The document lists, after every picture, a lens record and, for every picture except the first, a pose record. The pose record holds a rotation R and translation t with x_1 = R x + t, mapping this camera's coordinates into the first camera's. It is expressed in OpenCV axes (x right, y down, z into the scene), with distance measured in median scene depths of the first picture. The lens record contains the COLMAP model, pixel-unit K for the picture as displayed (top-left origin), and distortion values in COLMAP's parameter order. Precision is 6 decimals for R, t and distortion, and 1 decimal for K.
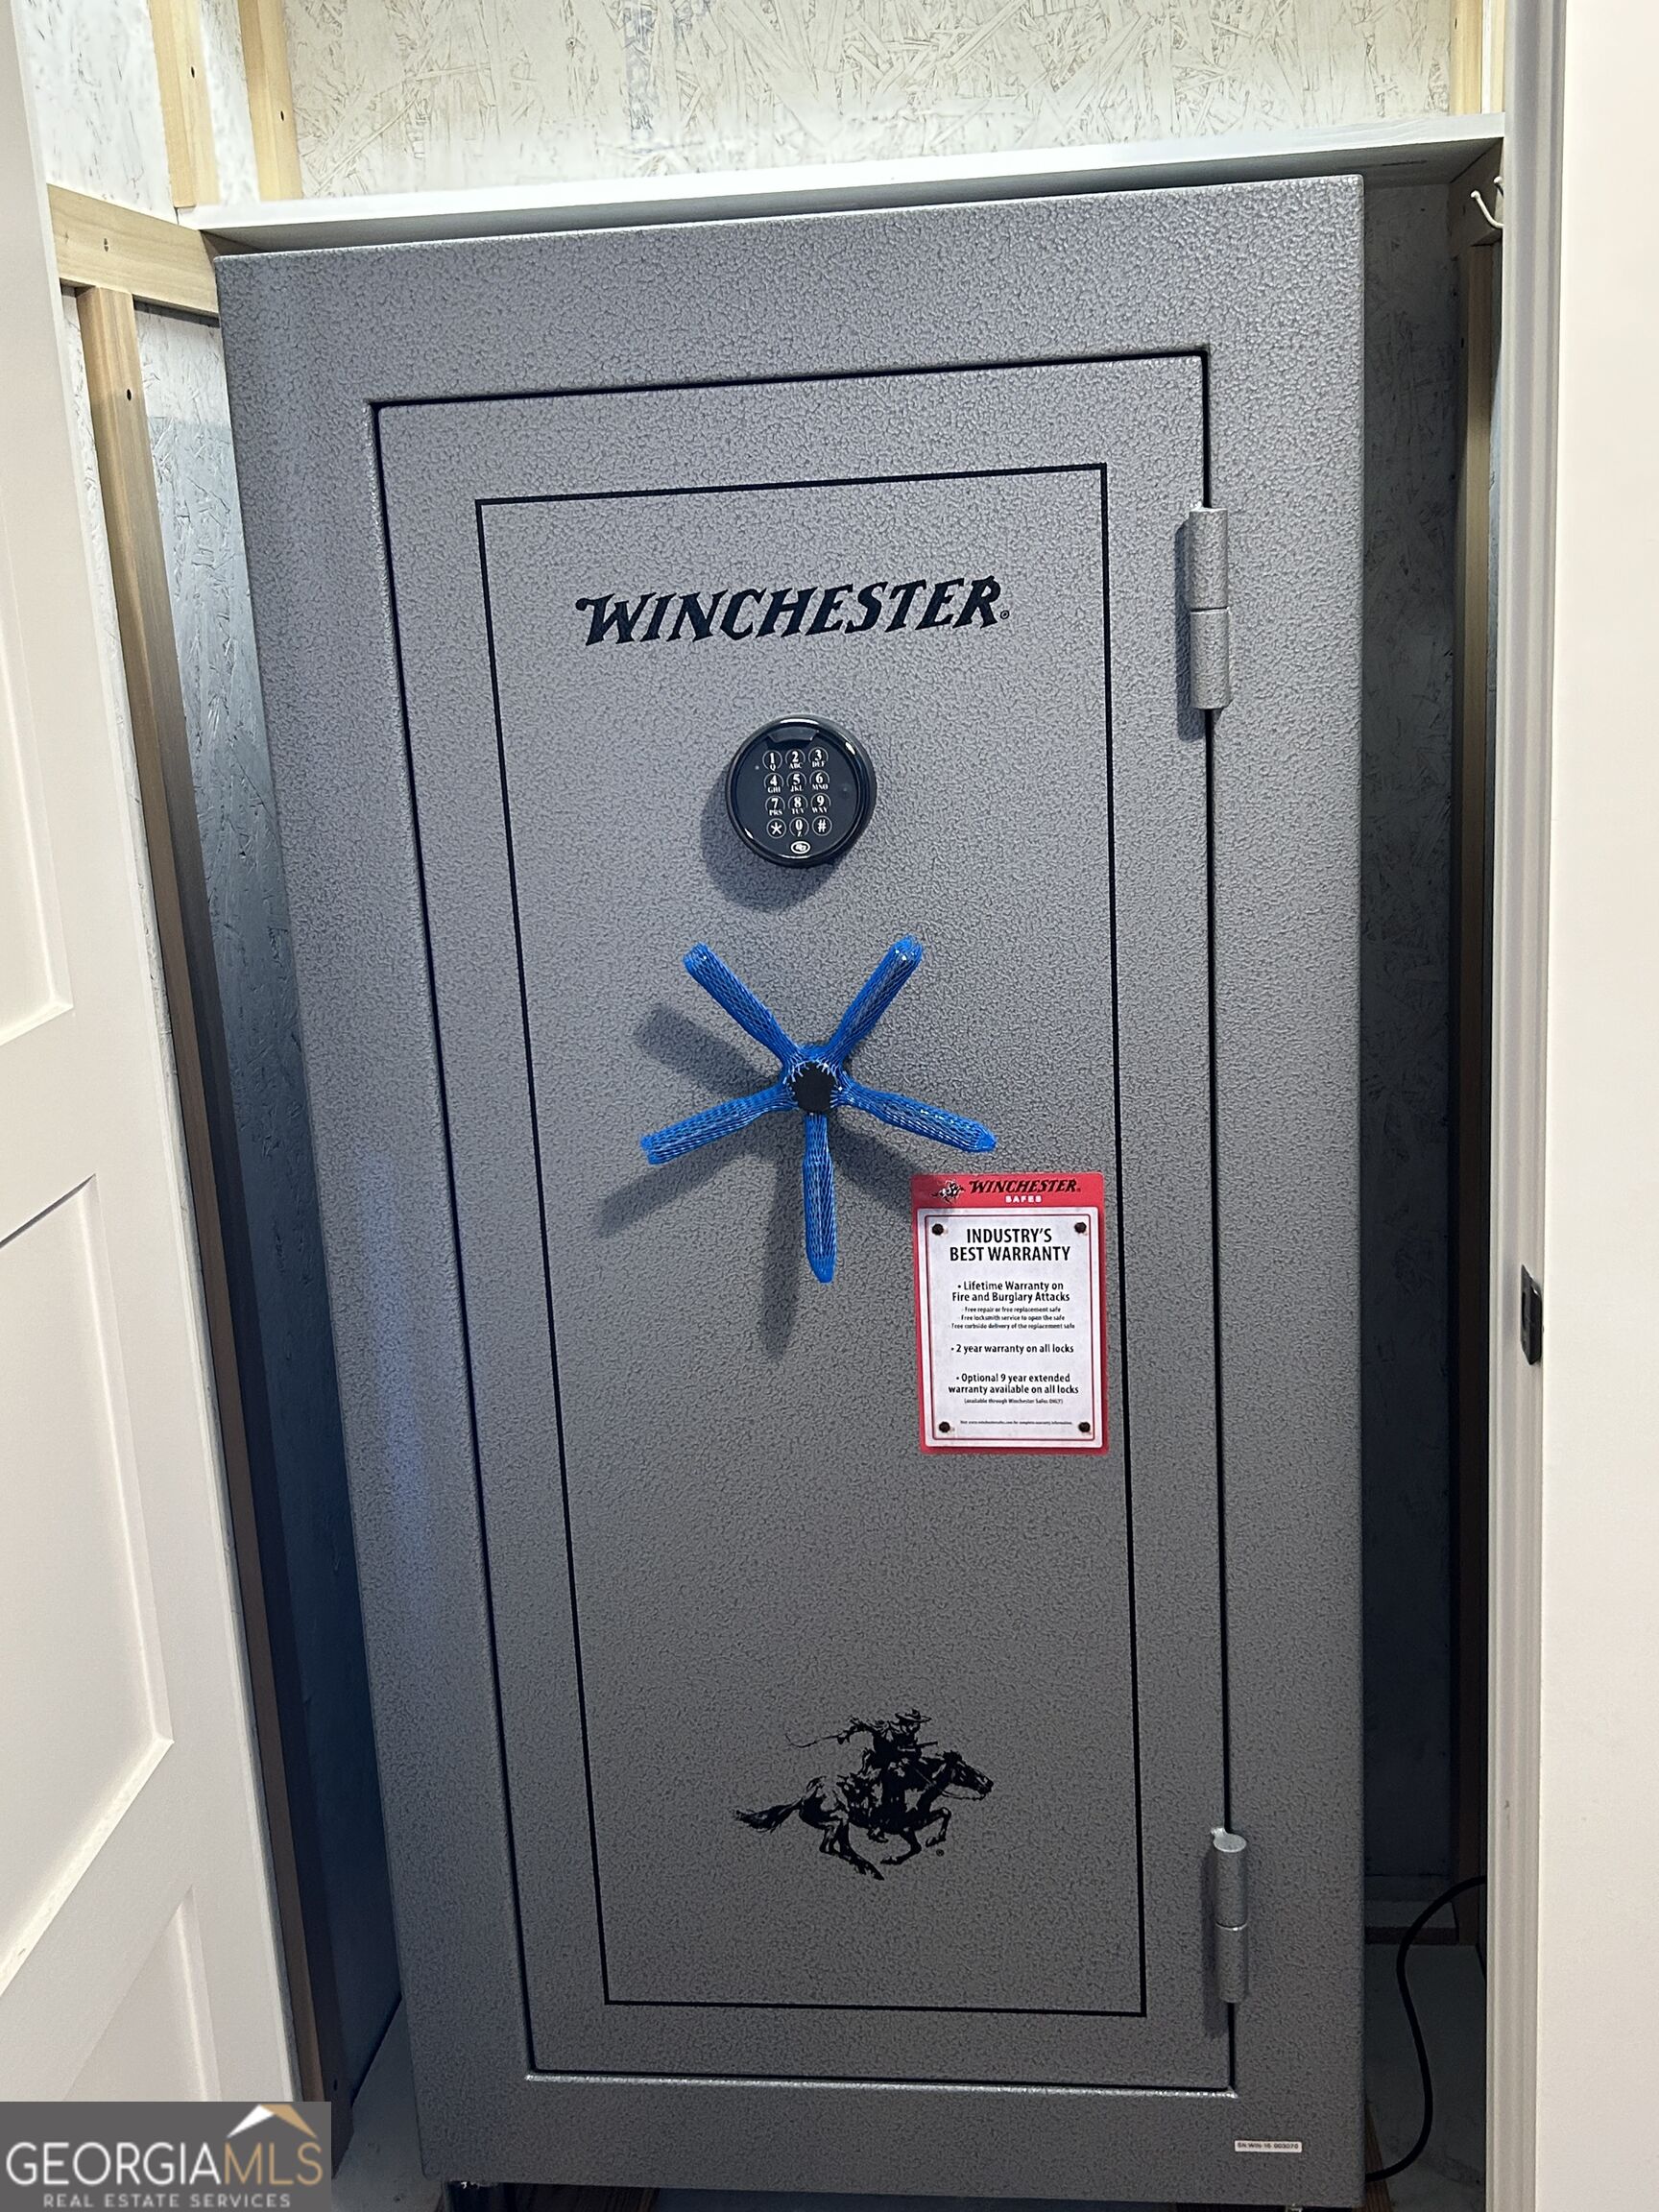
lens RADIAL K [[2391.0, 0, 829.5], [0, 2391.0, 1106.0], [0, 0, 1]] dist [-0.001117, 0.000053]
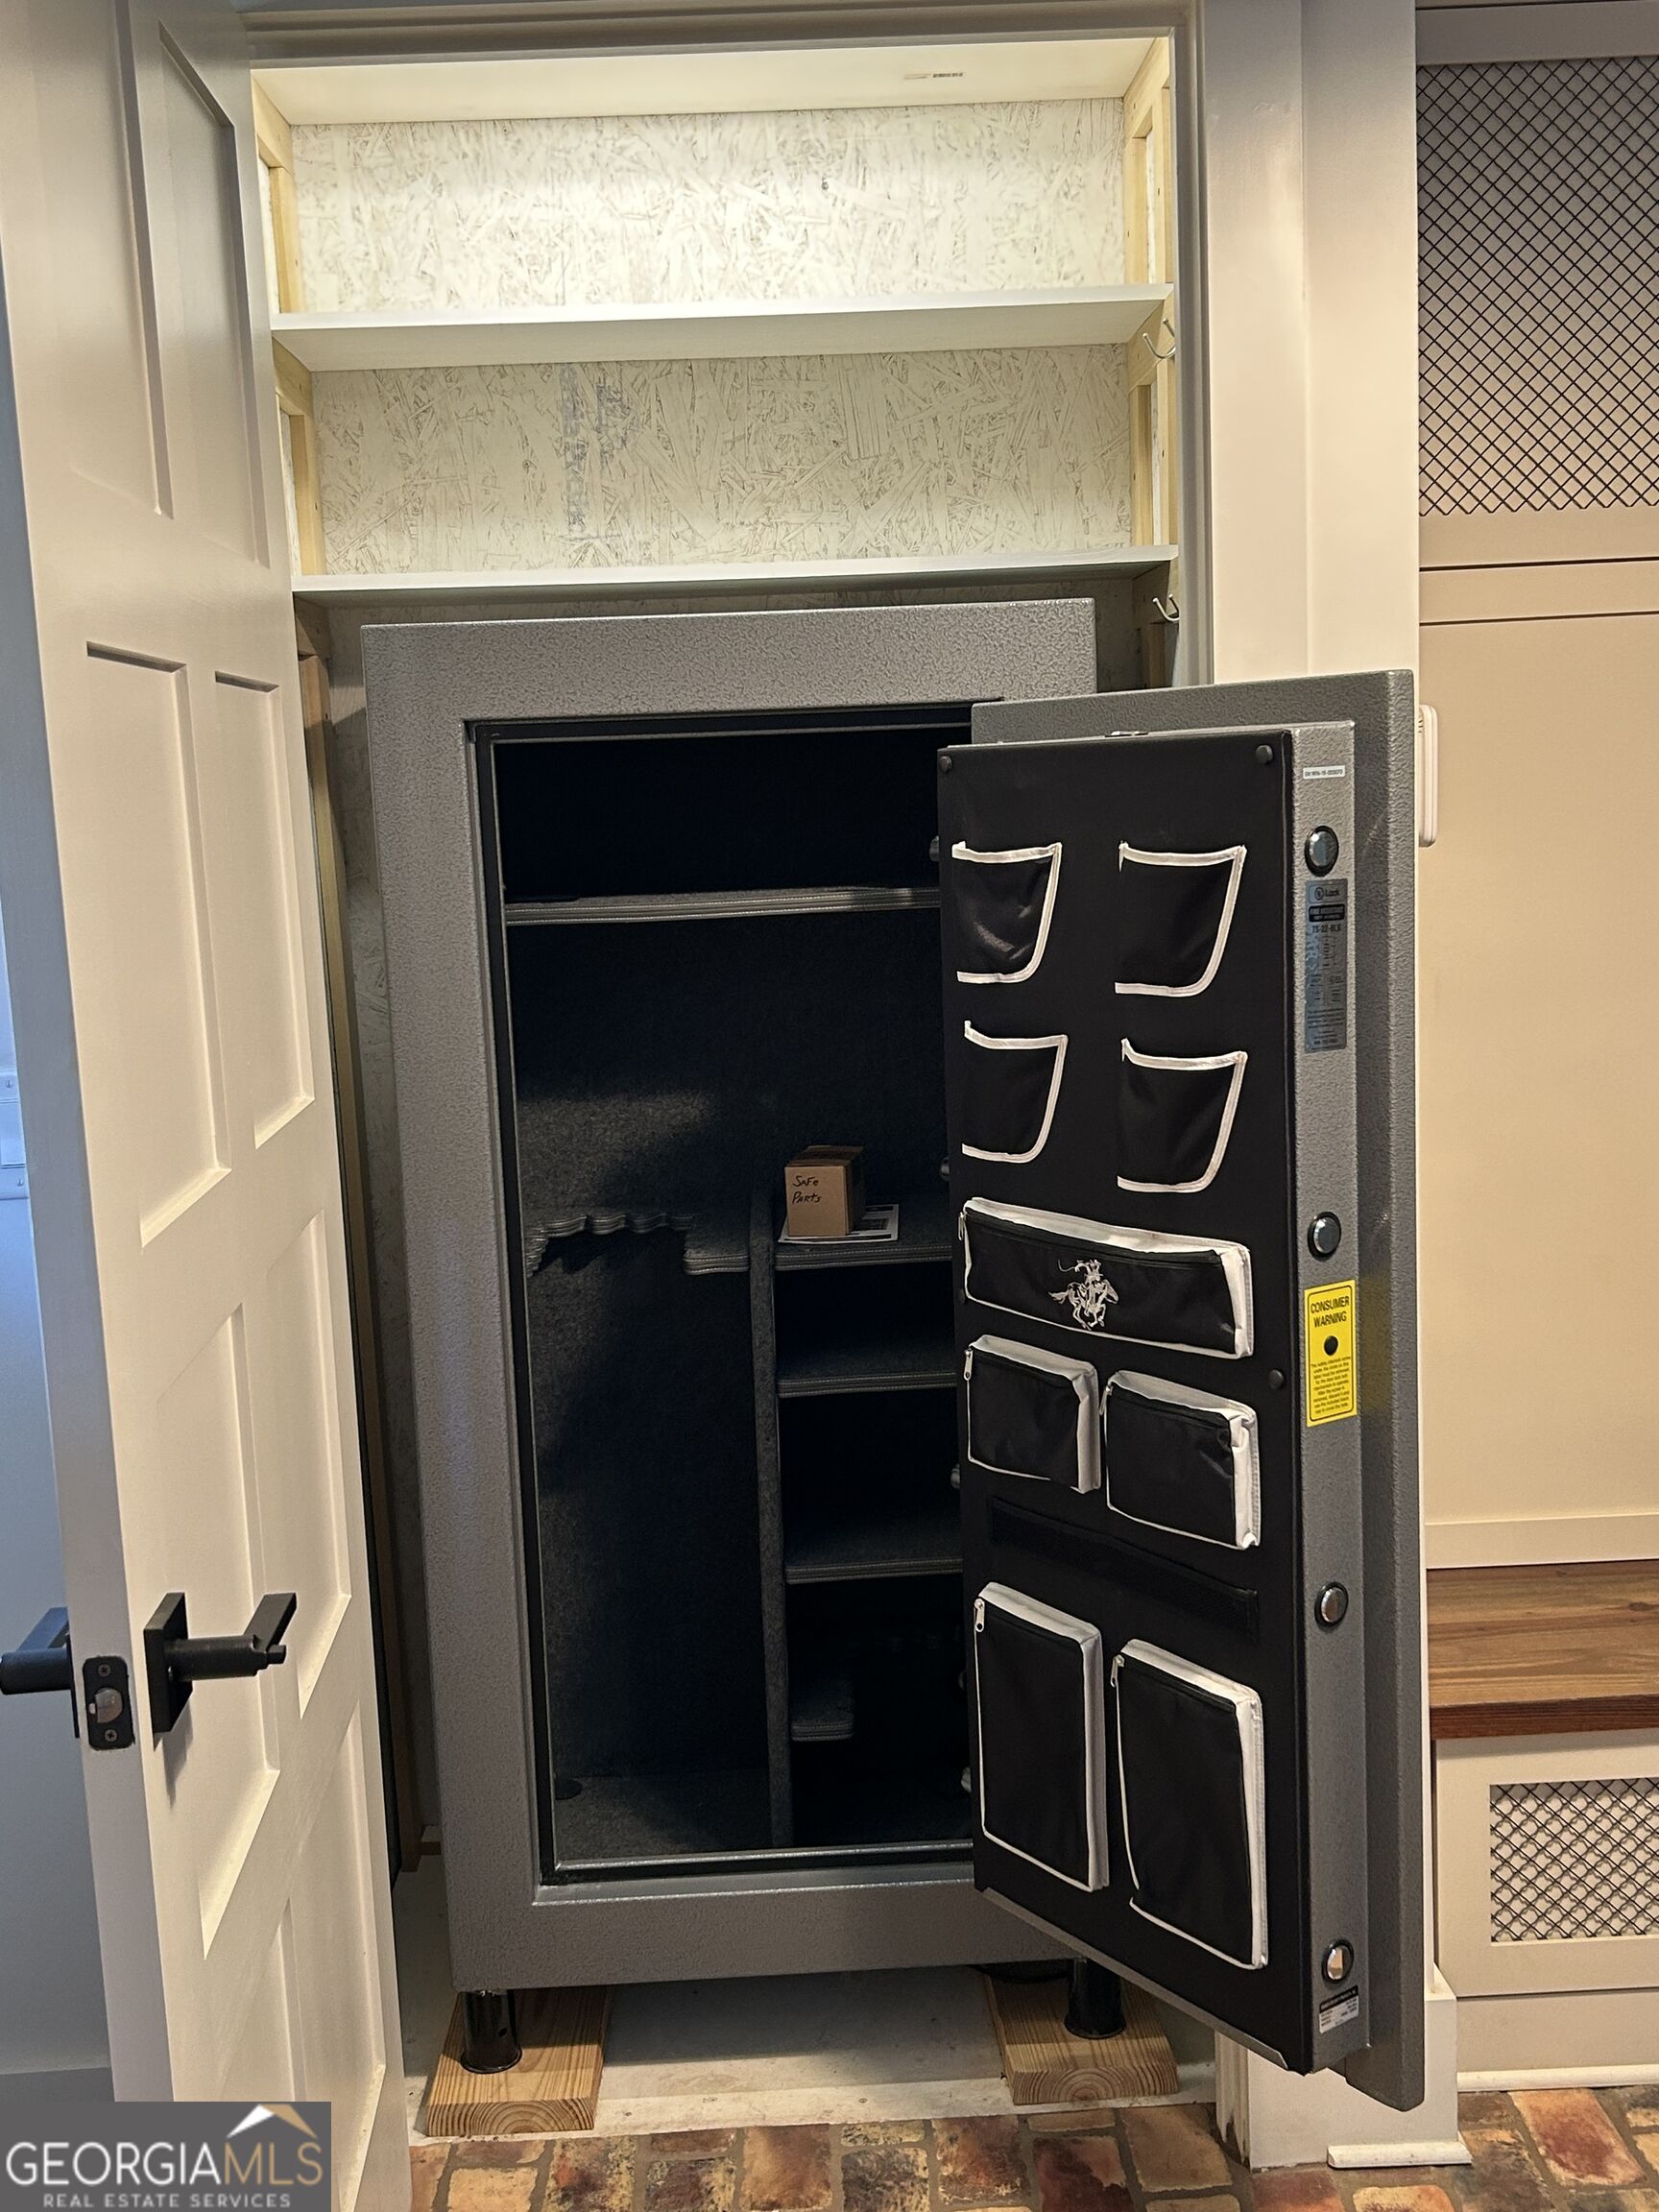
lens RADIAL K [[2337.2, 0, 829.5], [0, 2337.2, 1106.0], [0, 0, 1]] dist [0.011795, 0.014122]
pose [[0.990735, -0.004113, 0.135749, -0.121094], [0.018075, 0.994643, -0.101775, 0.079689], [-0.134603, 0.103285, 0.985502, -0.356942]]
